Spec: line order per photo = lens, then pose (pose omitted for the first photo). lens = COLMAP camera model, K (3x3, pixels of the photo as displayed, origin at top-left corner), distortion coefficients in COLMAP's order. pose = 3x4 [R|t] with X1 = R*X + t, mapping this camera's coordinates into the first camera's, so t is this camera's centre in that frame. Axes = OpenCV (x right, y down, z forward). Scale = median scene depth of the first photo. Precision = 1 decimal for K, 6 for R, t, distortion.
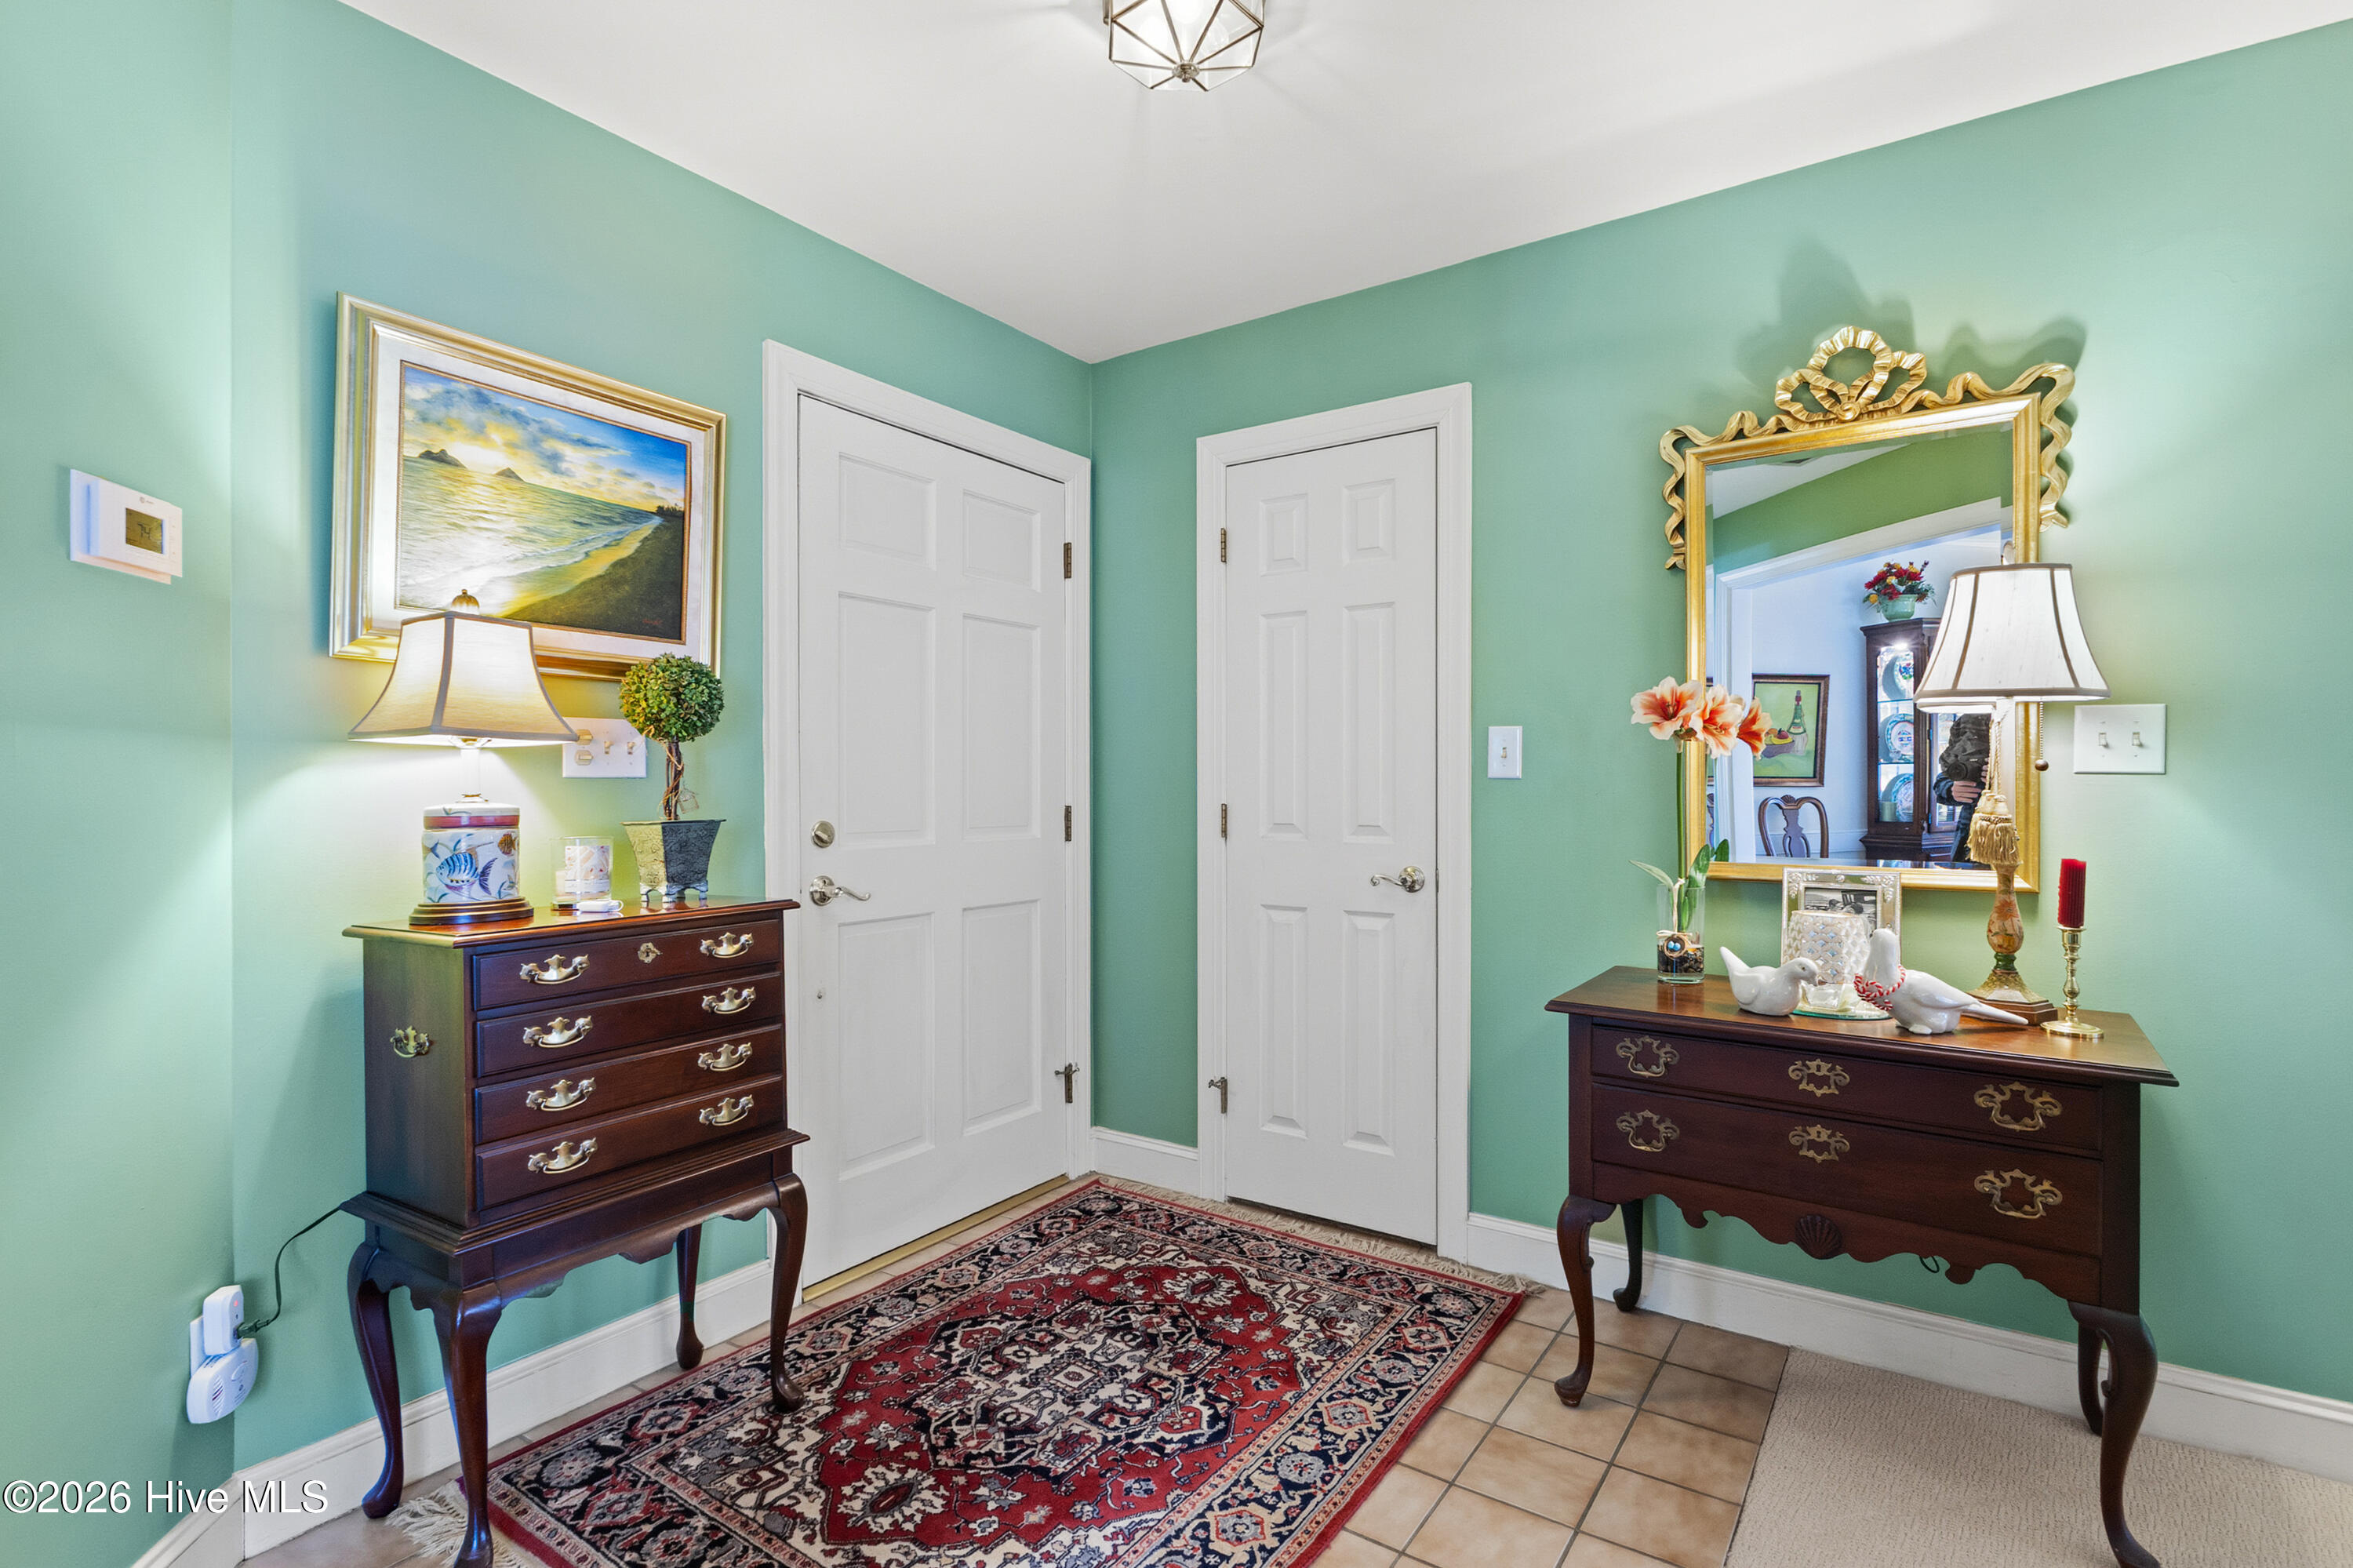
lens RADIAL K [[1078.7, 0, 1168.3], [0, 1078.7, 779.7], [0, 0, 1]] dist [0.001156, -0.001591]
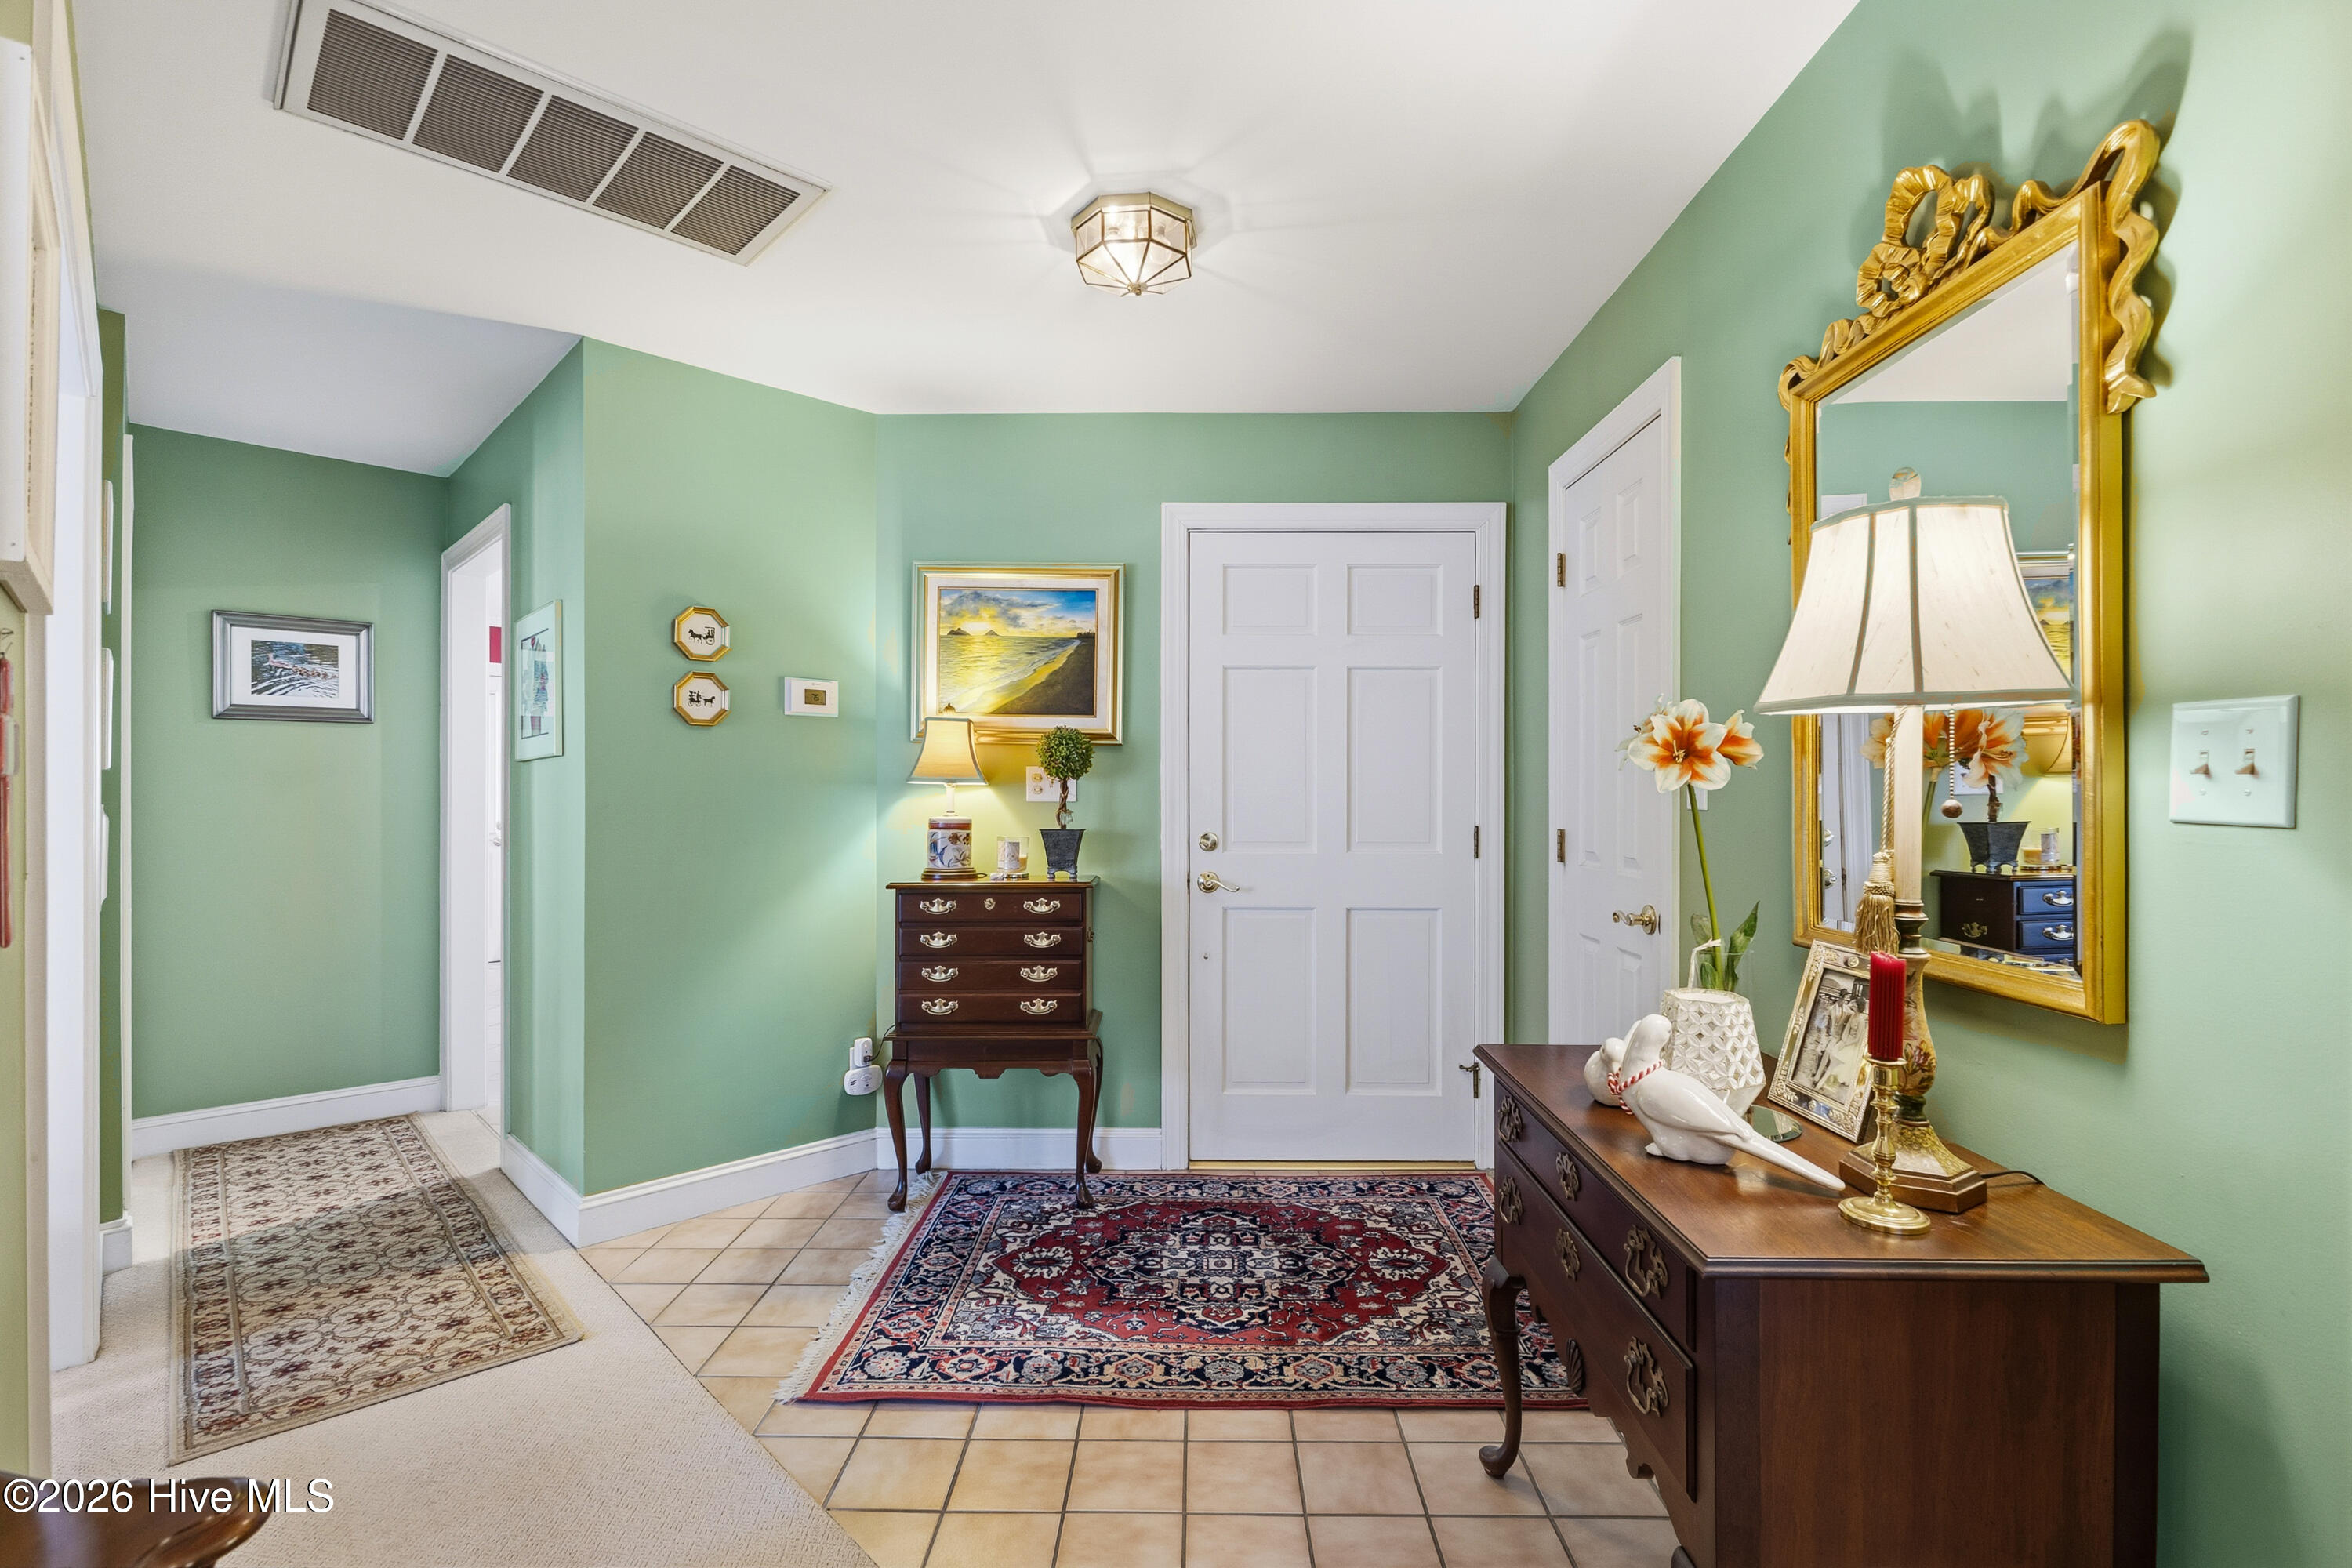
lens RADIAL K [[1078.2, 0, 1250.9], [0, 1078.2, 782.8], [0, 0, 1]] dist [0.001156, -0.001591]
pose [[0.586445, -0.003027, -0.809983, 1.034805], [0.002046, 0.999995, -0.002256, -0.026906], [0.809986, -0.000334, 0.586449, 0.276399]]
